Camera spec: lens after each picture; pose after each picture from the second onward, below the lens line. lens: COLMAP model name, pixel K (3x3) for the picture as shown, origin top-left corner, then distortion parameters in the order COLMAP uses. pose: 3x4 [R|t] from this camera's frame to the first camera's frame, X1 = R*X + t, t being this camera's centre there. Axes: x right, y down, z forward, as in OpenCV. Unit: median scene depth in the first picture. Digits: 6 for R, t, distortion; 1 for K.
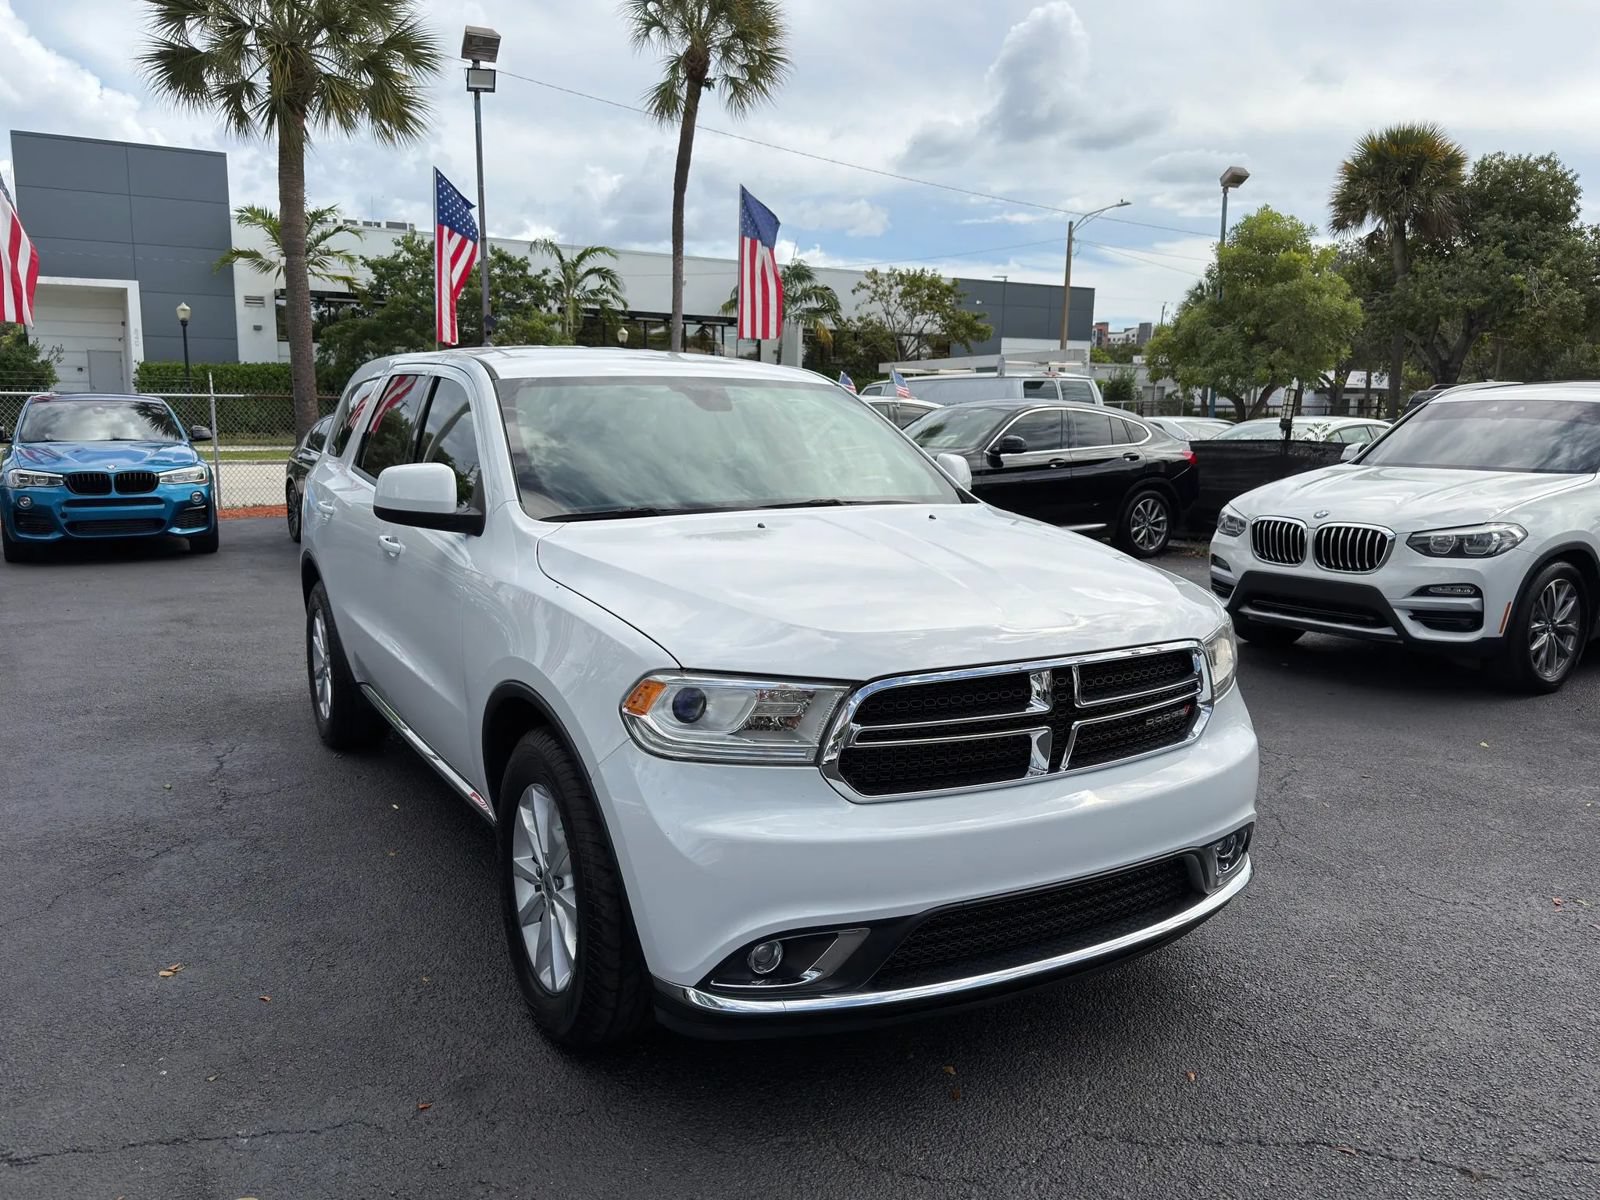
lens RADIAL K [[1269.7, 0, 782.0], [0, 1269.7, 597.3], [0, 0, 1]] dist [0.071191, -0.096512]
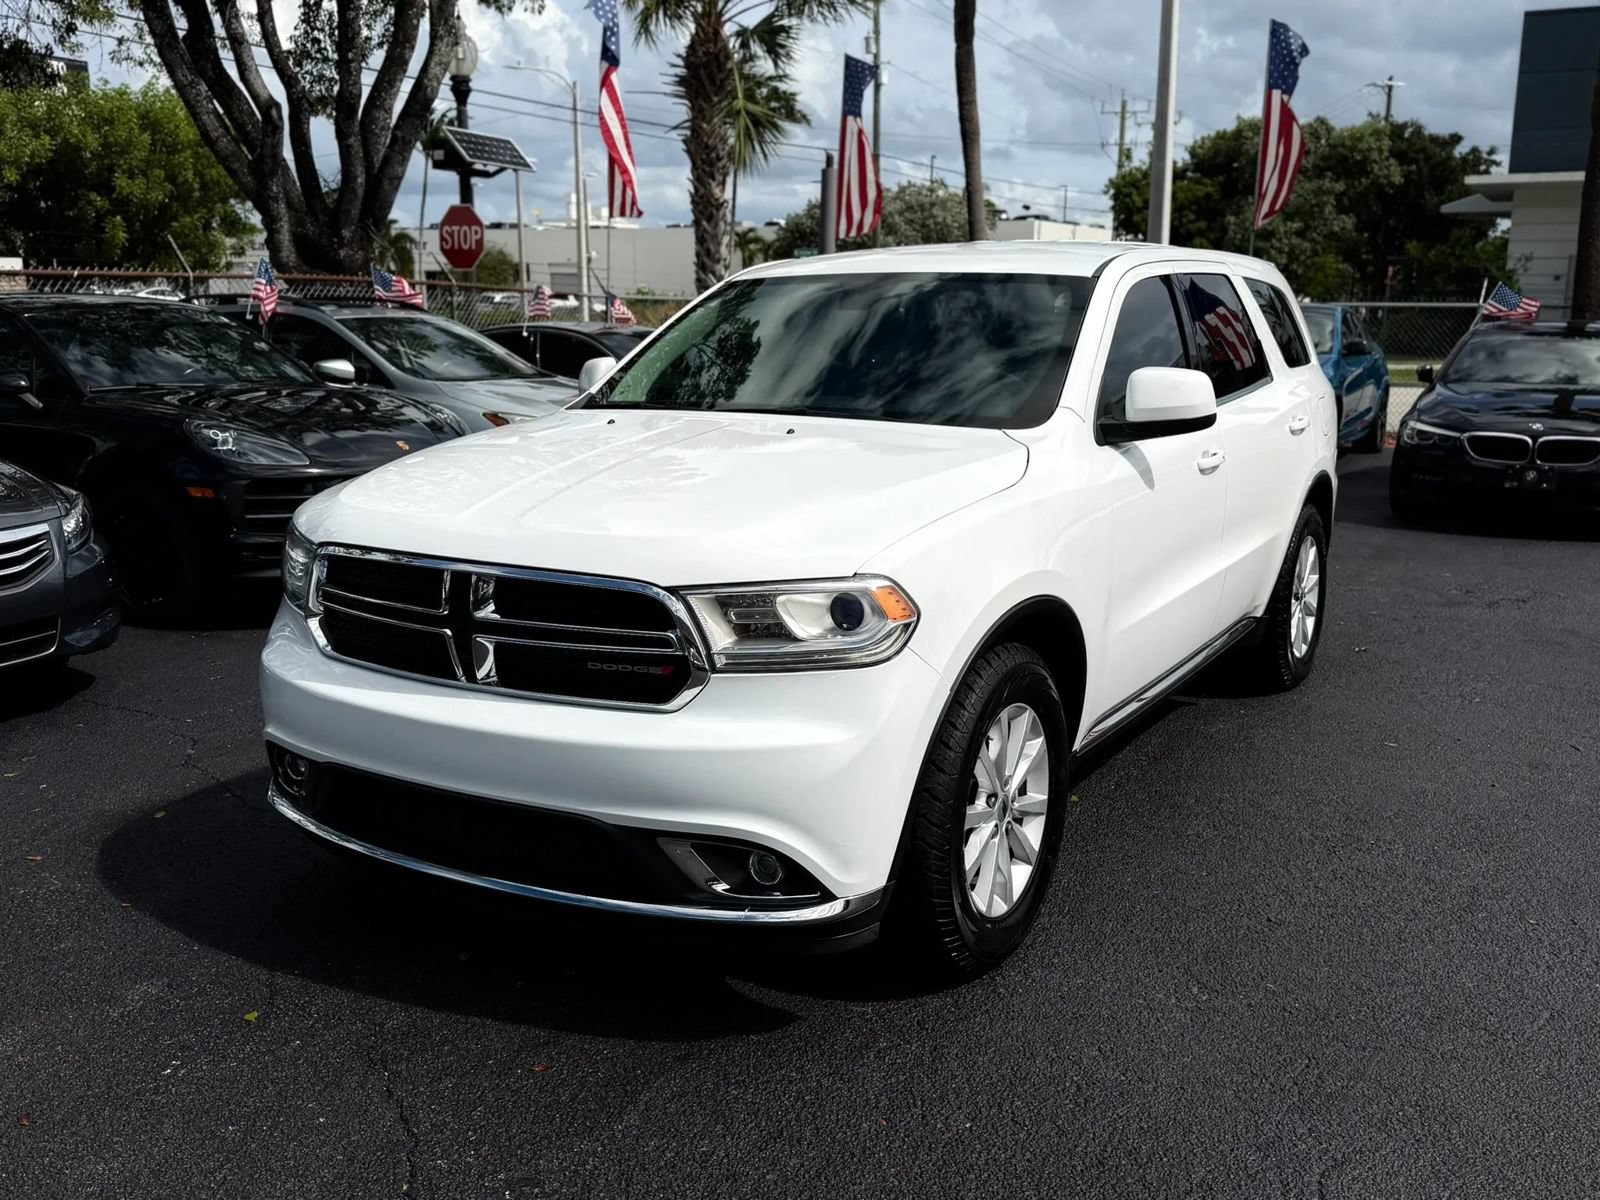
lens RADIAL K [[1427.4, 0, 801.7], [0, 1427.4, 622.0], [0, 0, 1]] dist [0.130703, -0.311238]
pose [[0.527314, 0.179911, -0.830405, 0.124163], [-0.131610, 0.982825, 0.129360, -0.008103], [0.839416, 0.041076, 0.541935, 0.061986]]
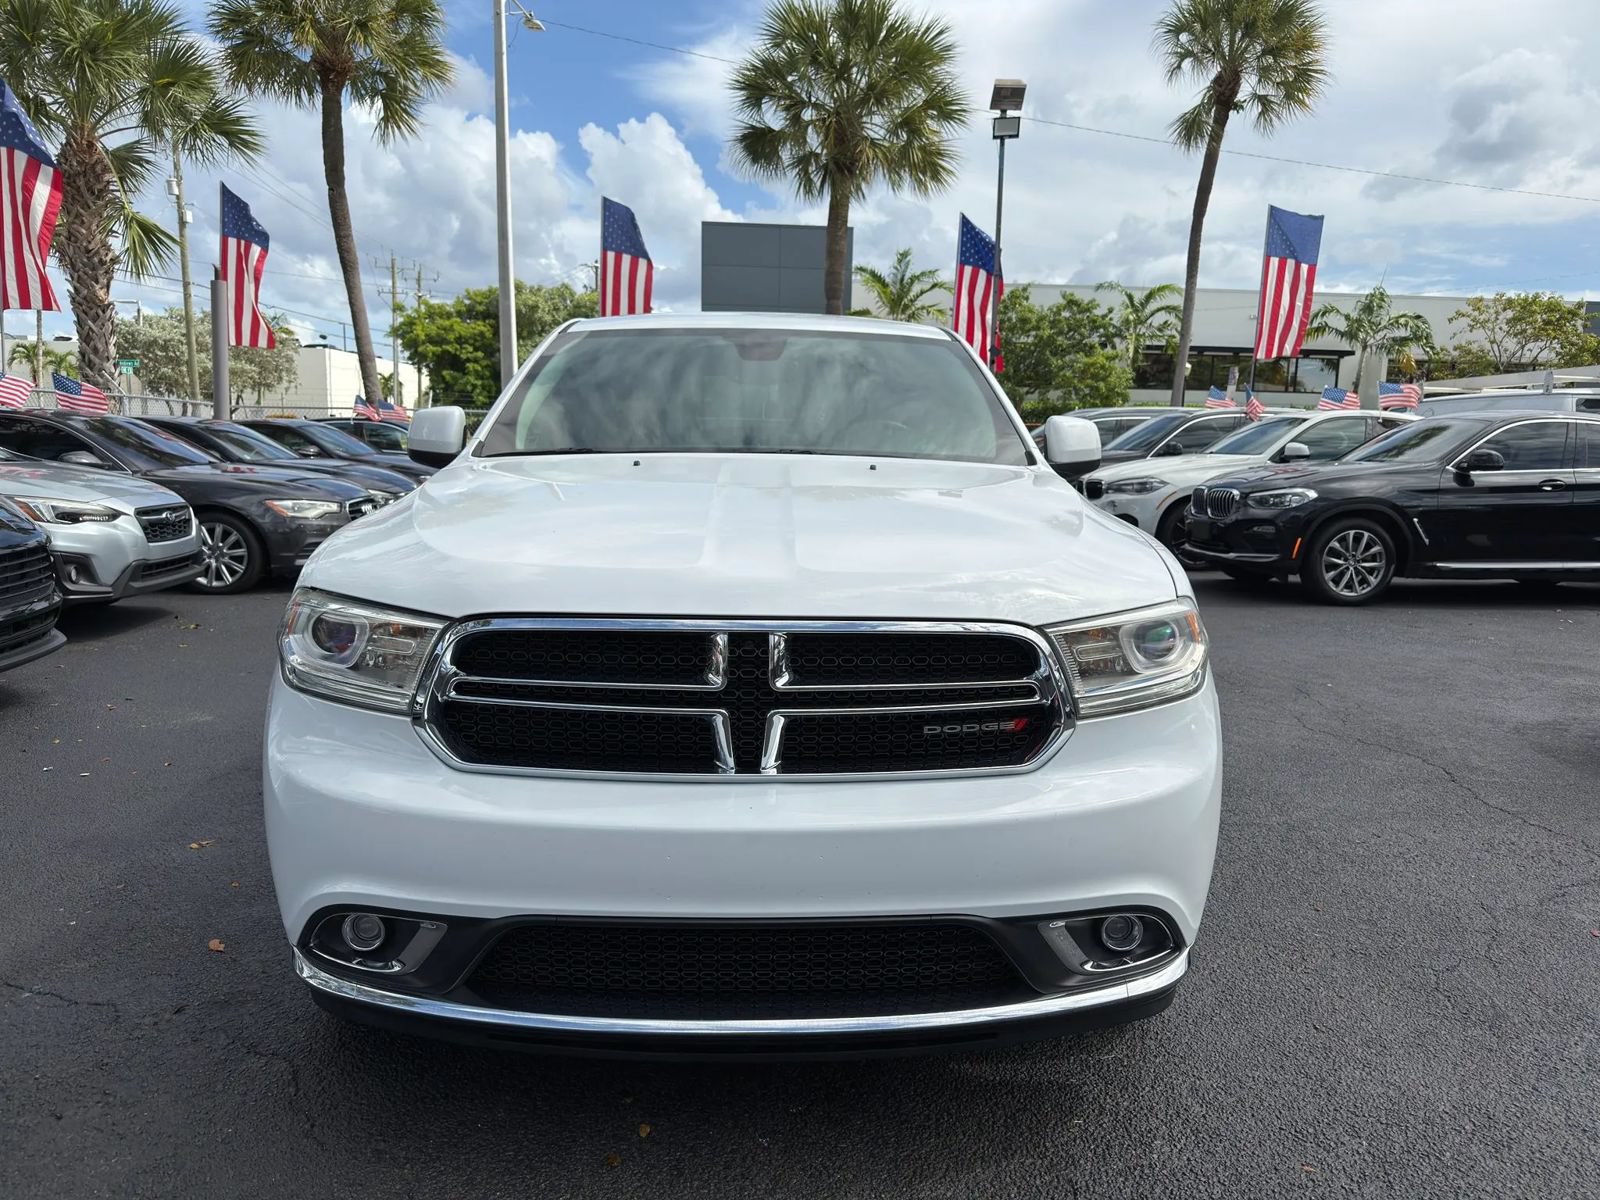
lens RADIAL K [[1134.5, 0, 779.0], [0, 1134.5, 598.1], [0, 0, 1]] dist [0.062426, -0.069055]
pose [[0.885221, 0.078980, -0.458416, 0.053285], [-0.084180, 0.996409, 0.009116, 0.002654], [0.457490, 0.030520, 0.888691, 0.040704]]
